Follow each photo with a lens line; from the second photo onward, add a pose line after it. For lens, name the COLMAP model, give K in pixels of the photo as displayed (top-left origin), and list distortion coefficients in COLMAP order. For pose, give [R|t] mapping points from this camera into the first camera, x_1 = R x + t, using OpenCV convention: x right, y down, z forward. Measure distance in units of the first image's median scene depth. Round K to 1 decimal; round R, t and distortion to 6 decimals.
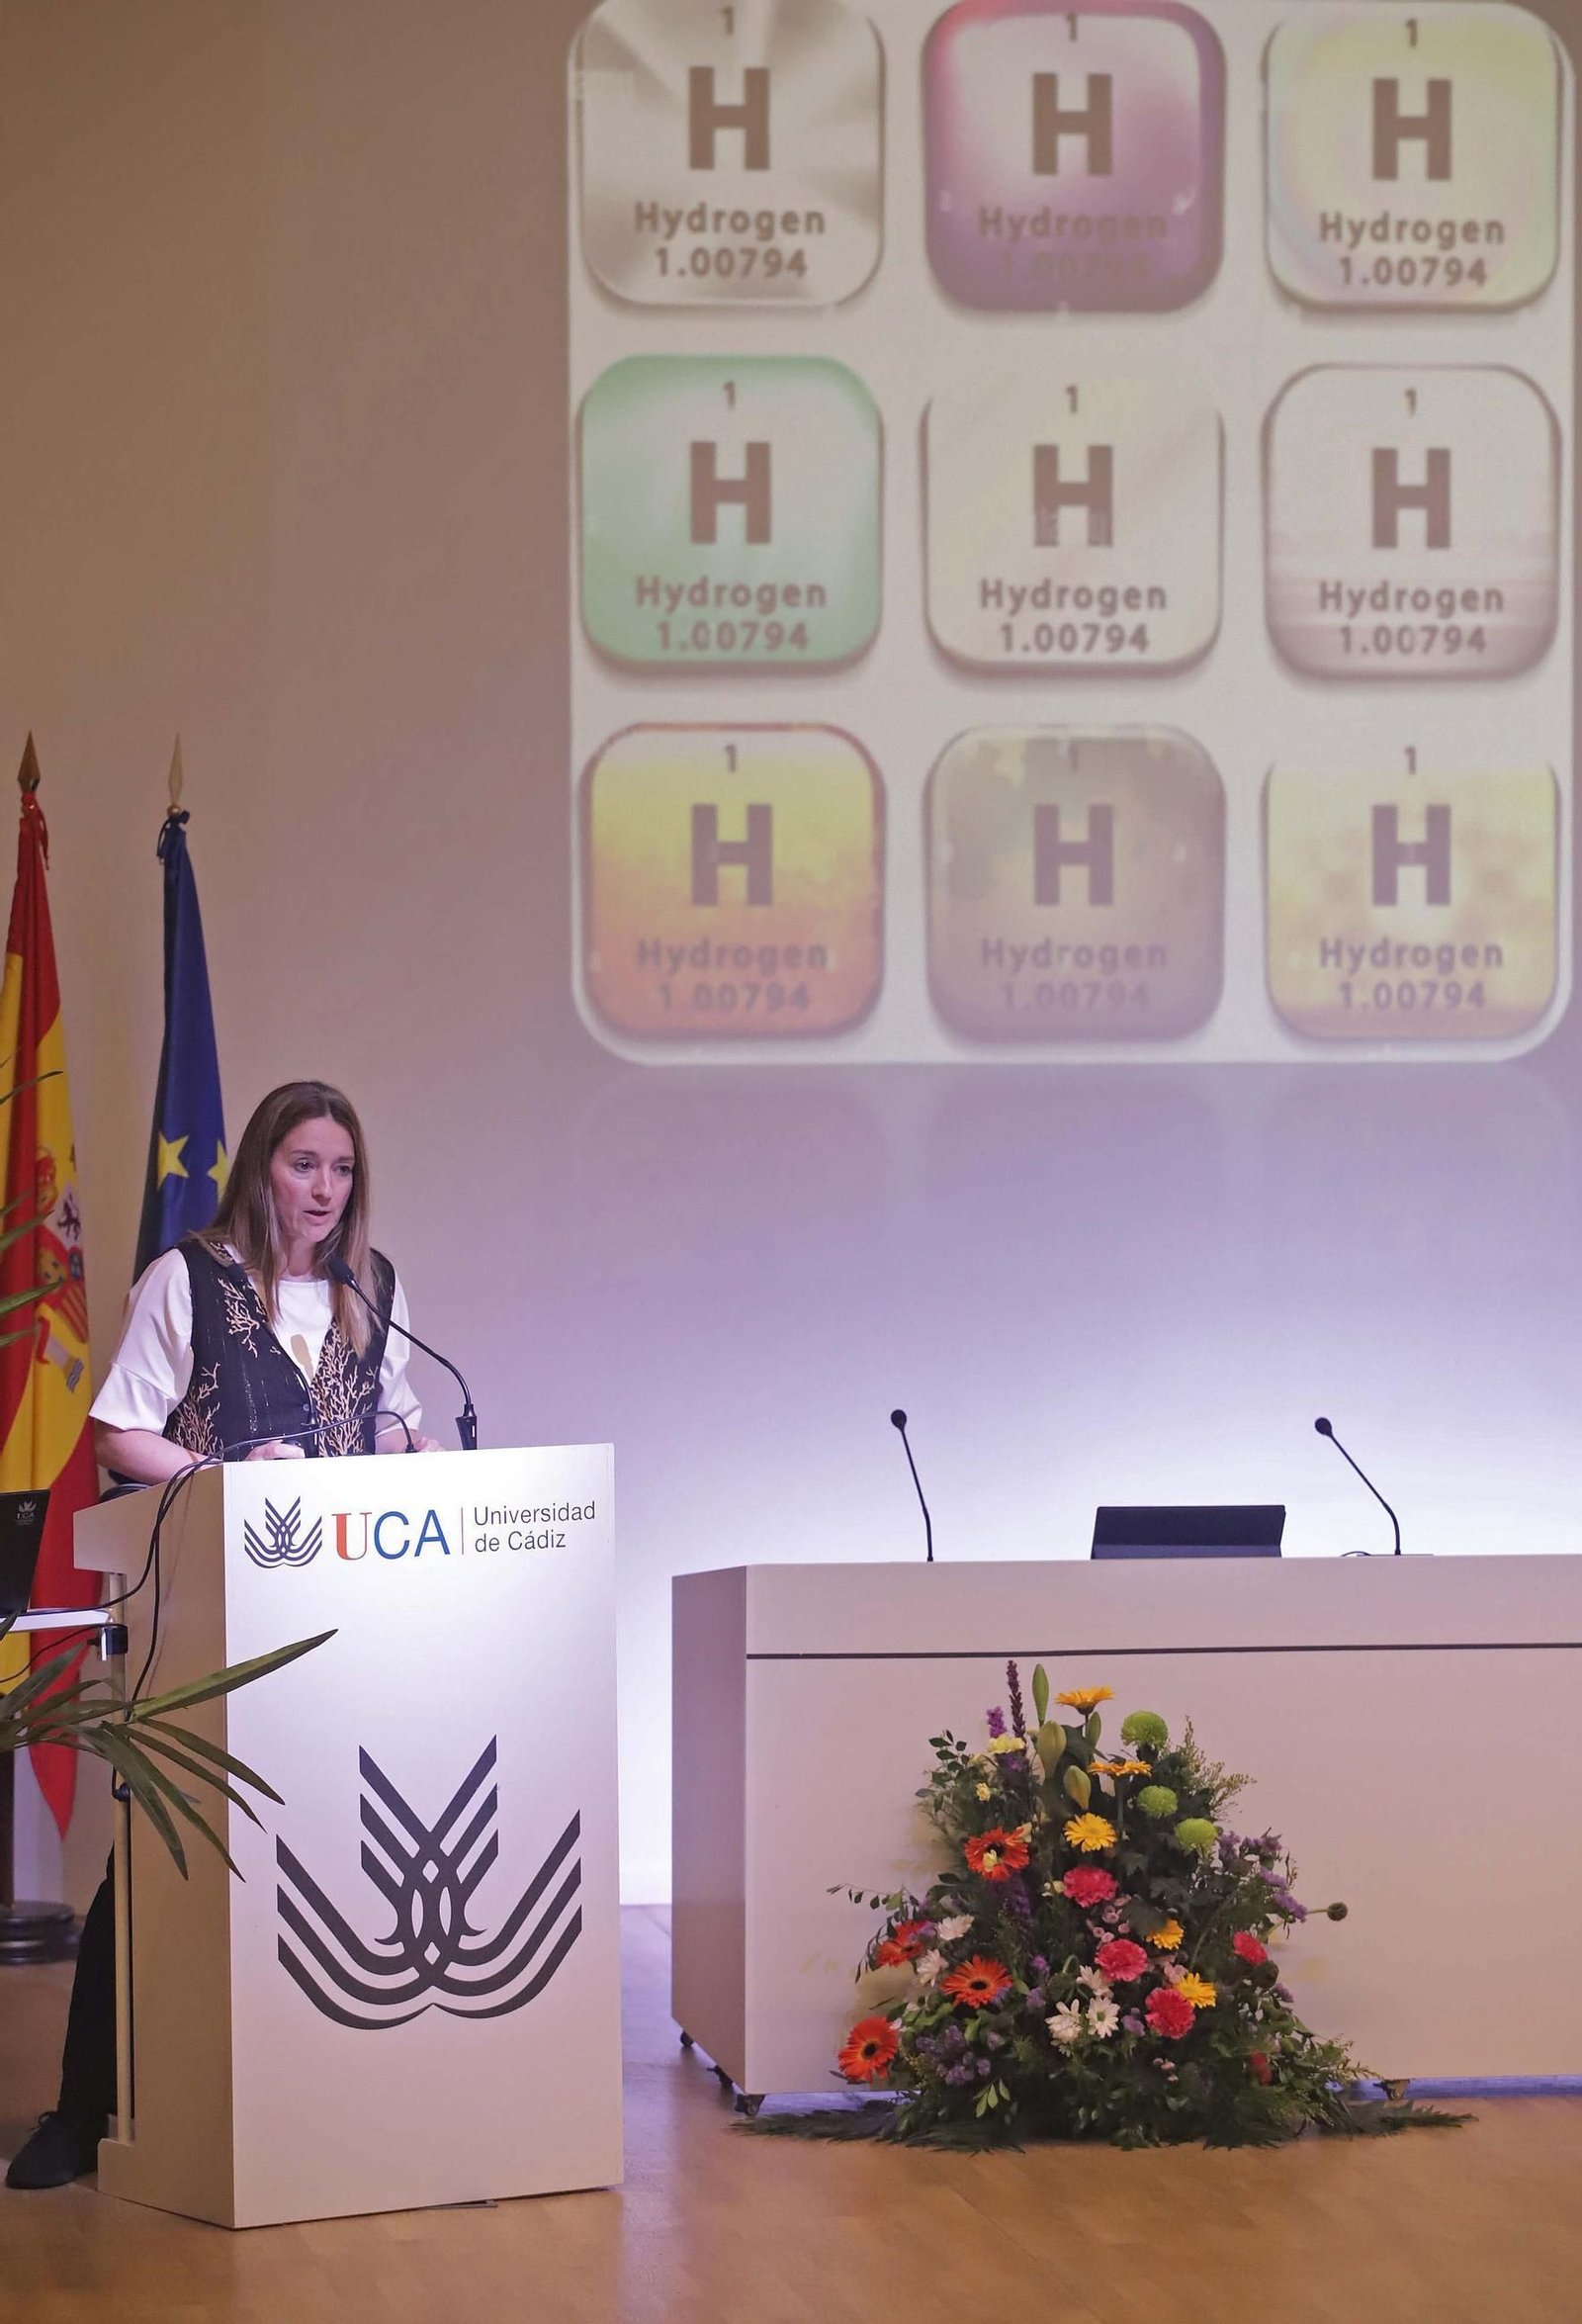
lens RADIAL K [[7305.1, 0, 791.0], [0, 7305.1, 1162.0], [0, 0, 1]] dist [0.047484, -0.066693]
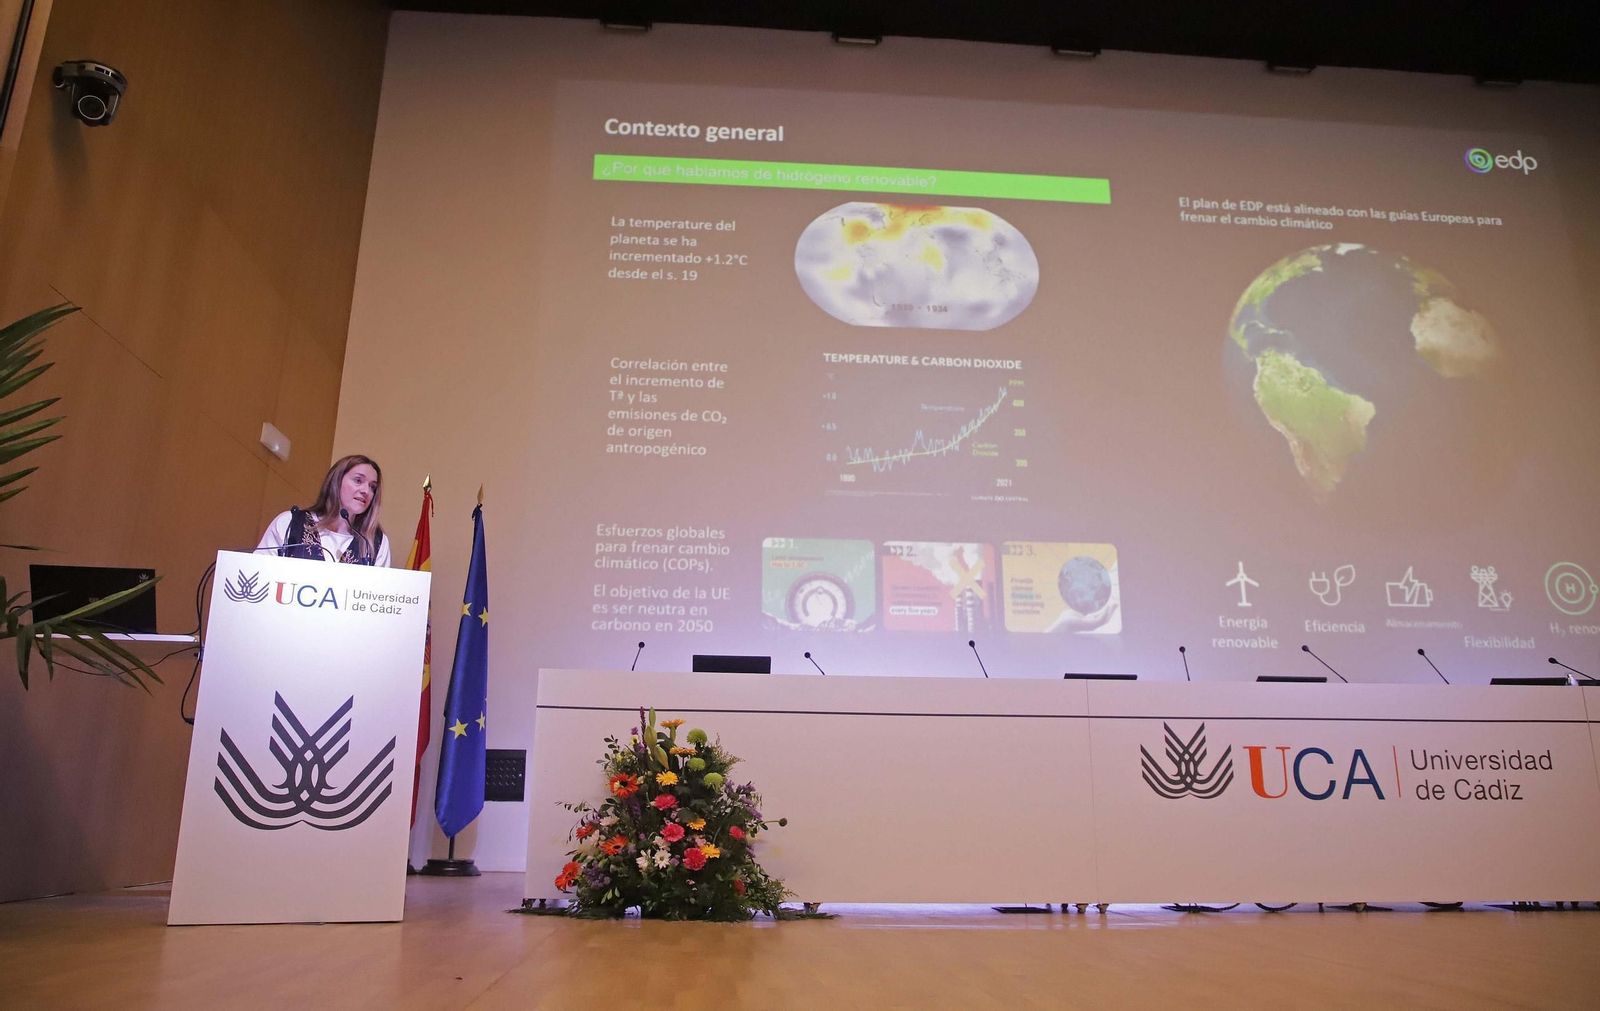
lens RADIAL K [[1132.6, 0, 769.6], [0, 1132.6, 489.4], [0, 0, 1]] dist [-0.076339, 0.043614]
pose [[0.995067, -0.015184, -0.098040, 0.109559], [-0.015678, 0.951733, -0.306525, 0.114336], [0.097962, 0.306550, 0.946800, 0.649826]]
